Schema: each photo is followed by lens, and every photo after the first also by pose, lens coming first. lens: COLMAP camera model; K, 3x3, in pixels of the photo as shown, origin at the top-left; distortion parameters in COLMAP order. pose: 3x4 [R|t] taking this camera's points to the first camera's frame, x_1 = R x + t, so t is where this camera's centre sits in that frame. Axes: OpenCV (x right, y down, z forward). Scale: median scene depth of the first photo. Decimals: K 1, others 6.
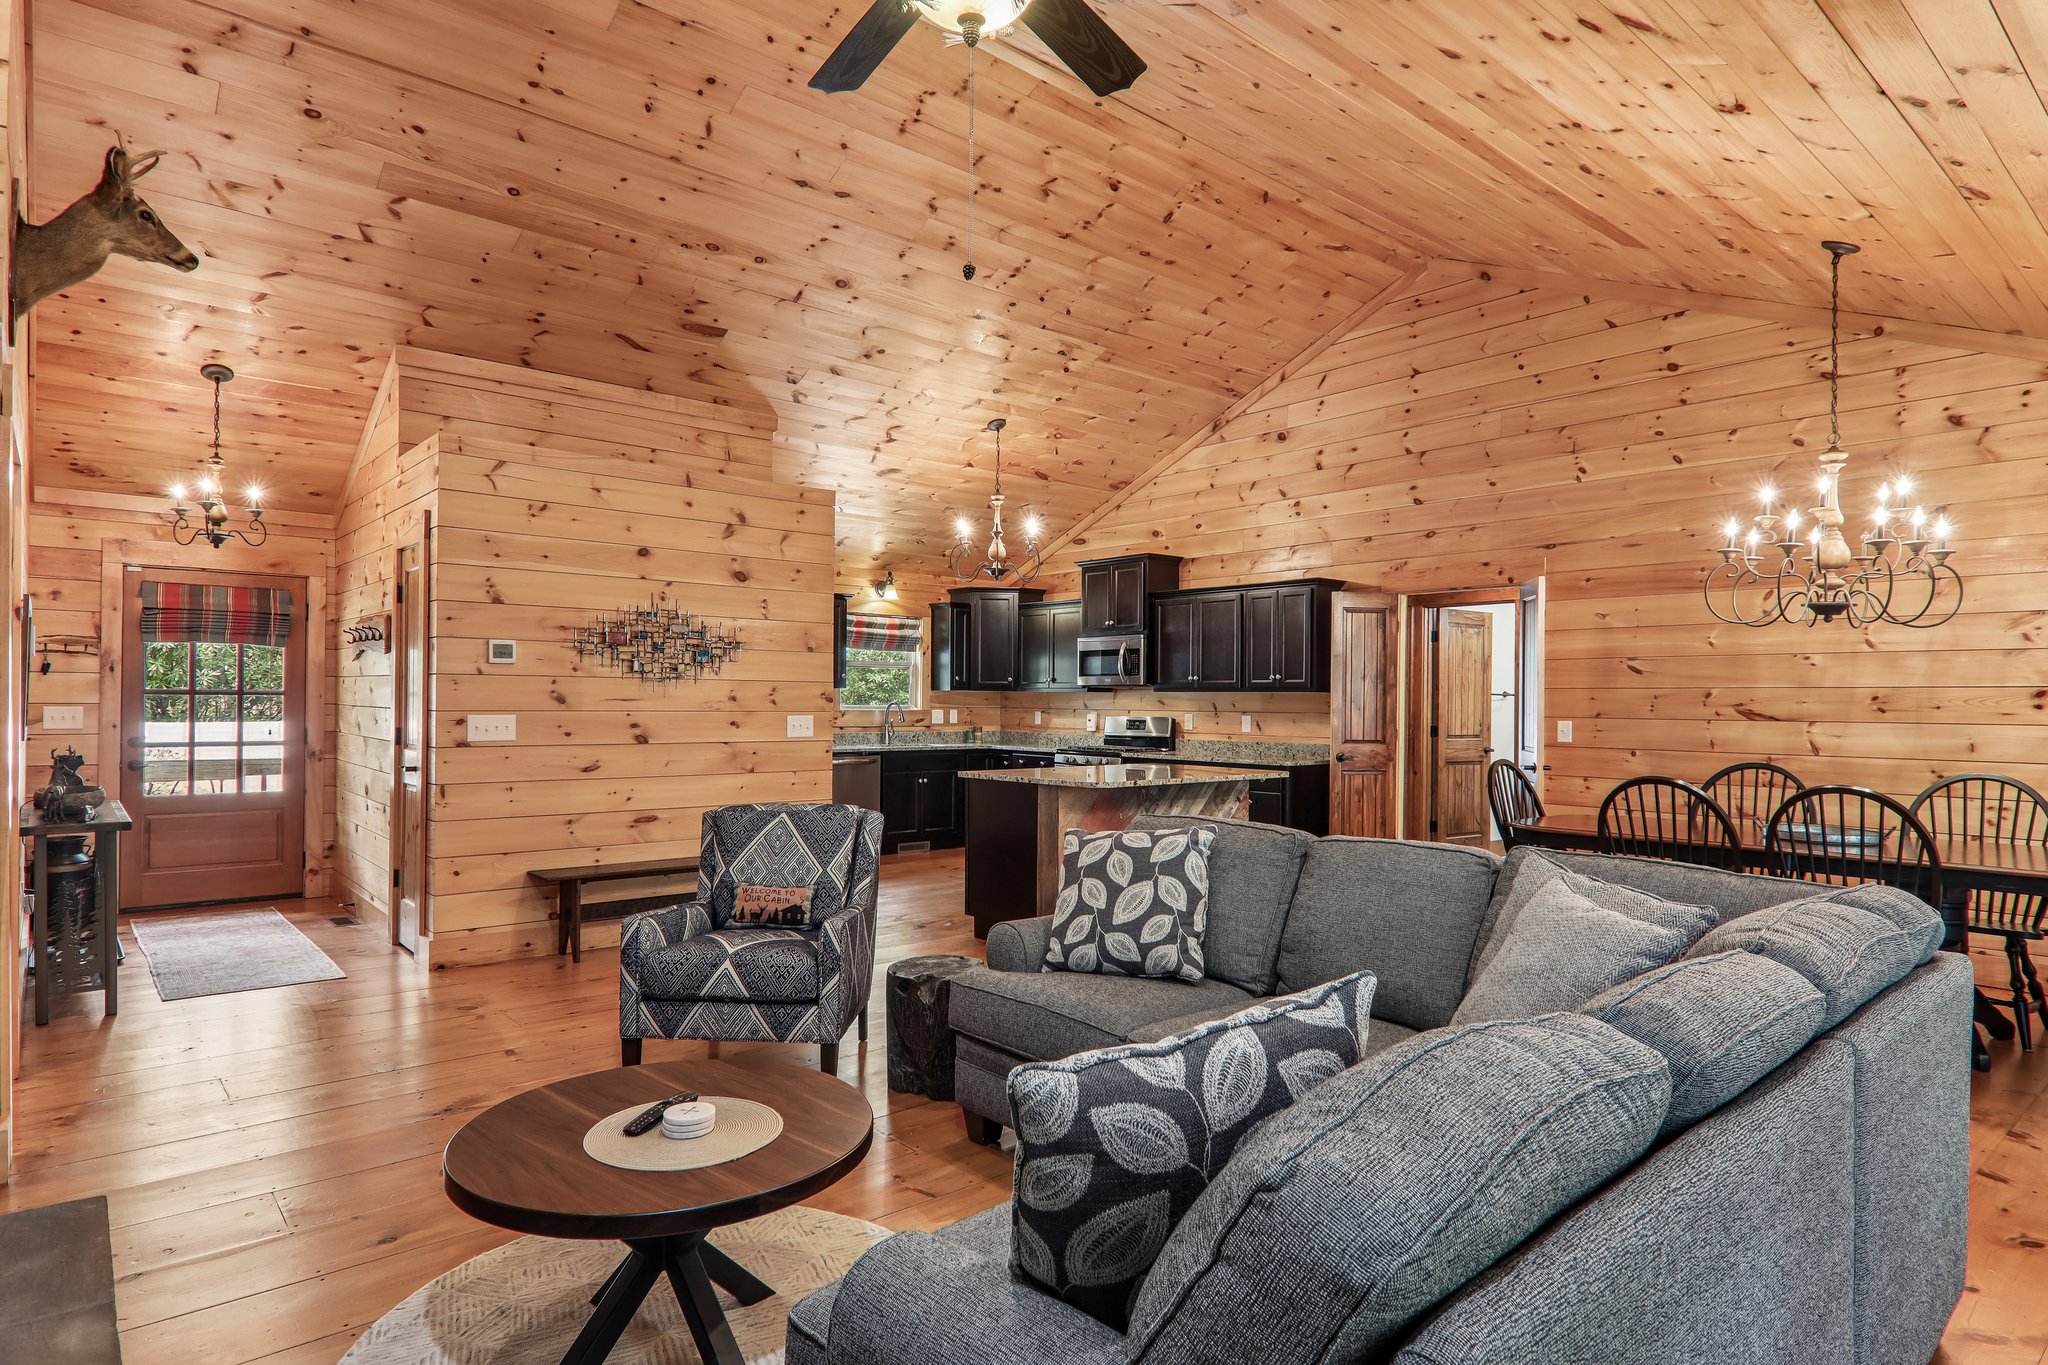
lens RADIAL K [[1134.8, 0, 1029.8], [0, 1134.8, 685.6], [0, 0, 1]] dist [0.025318, -0.015605]
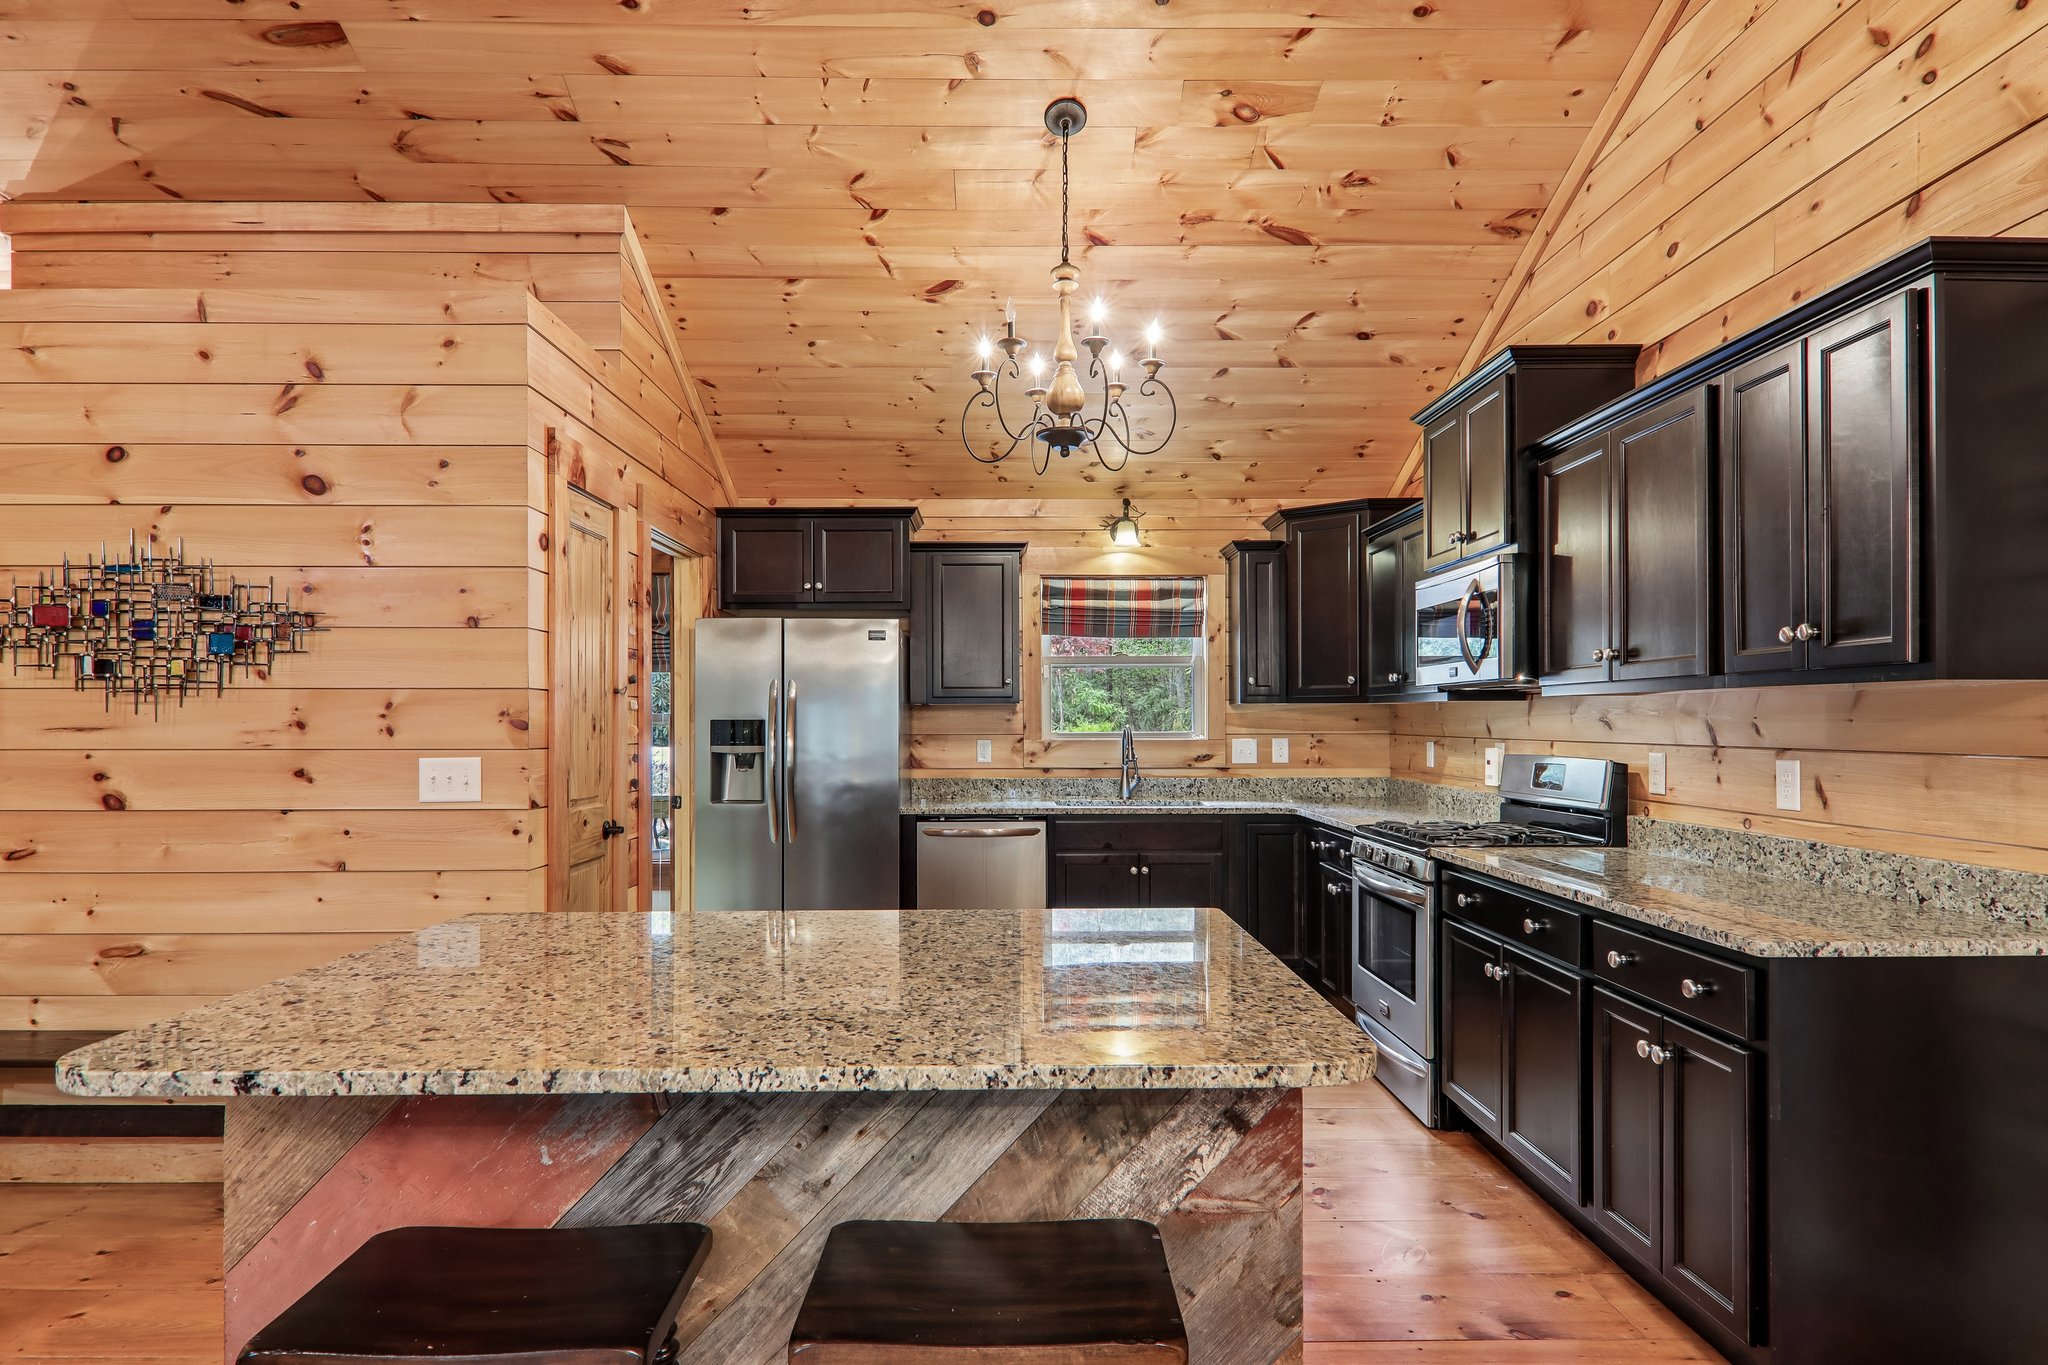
lens RADIAL K [[1138.5, 0, 1023.5], [0, 1138.5, 711.1], [0, 0, 1]] dist [0.024056, -0.019516]
pose [[0.766011, -0.015800, -0.642634, 0.289219], [0.017224, 0.999843, -0.004052, 0.011864], [0.642597, -0.007965, 0.766163, 0.737294]]
